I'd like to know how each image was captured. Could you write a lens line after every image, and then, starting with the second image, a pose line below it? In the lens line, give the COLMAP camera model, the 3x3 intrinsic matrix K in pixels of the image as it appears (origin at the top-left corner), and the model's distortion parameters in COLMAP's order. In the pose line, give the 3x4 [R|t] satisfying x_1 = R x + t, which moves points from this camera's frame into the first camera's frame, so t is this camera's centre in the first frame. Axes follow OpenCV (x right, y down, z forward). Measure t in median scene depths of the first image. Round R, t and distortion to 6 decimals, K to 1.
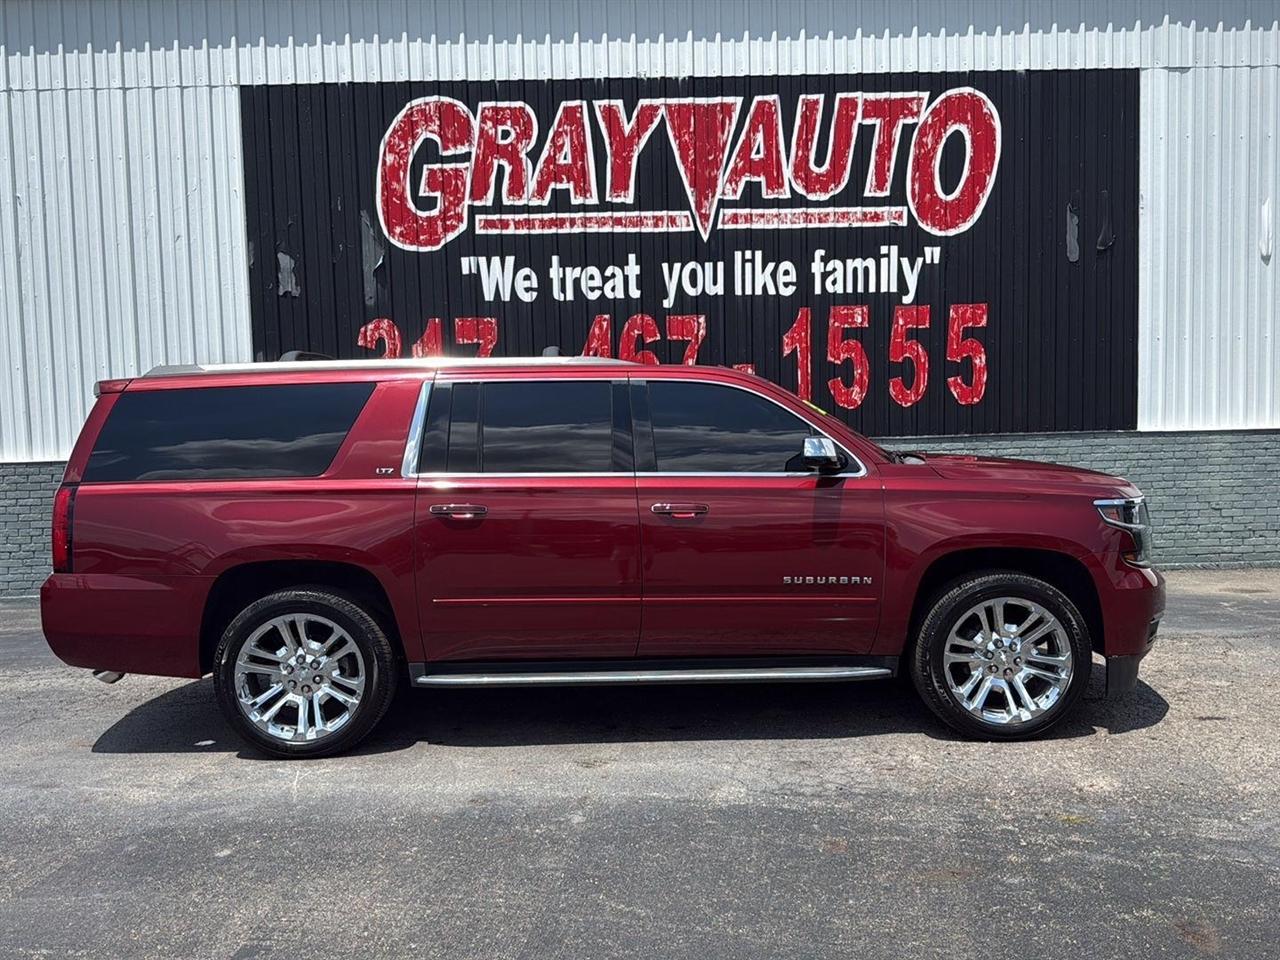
lens RADIAL K [[1143.7, 0, 640.7], [0, 1143.7, 492.0], [0, 0, 1]] dist [0.207487, -0.473502]
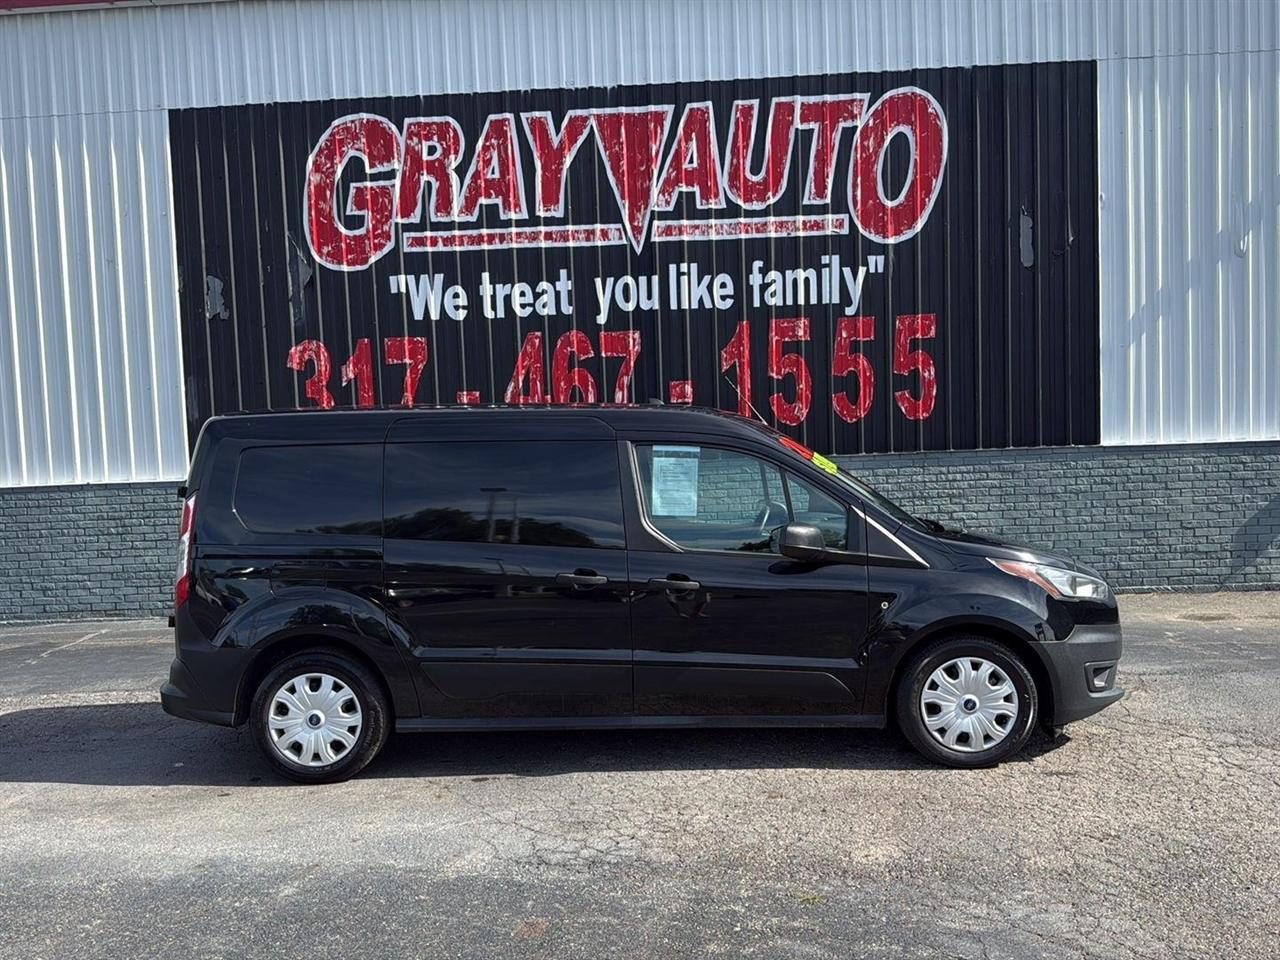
lens RADIAL K [[1143.7, 0, 640.7], [0, 1143.7, 492.0], [0, 0, 1]] dist [0.207487, -0.473502]
pose [[0.997270, -0.008403, -0.073368, 0.127462], [0.008034, 0.999954, -0.005317, -0.012980], [0.073410, 0.004713, 0.997291, 0.036789]]
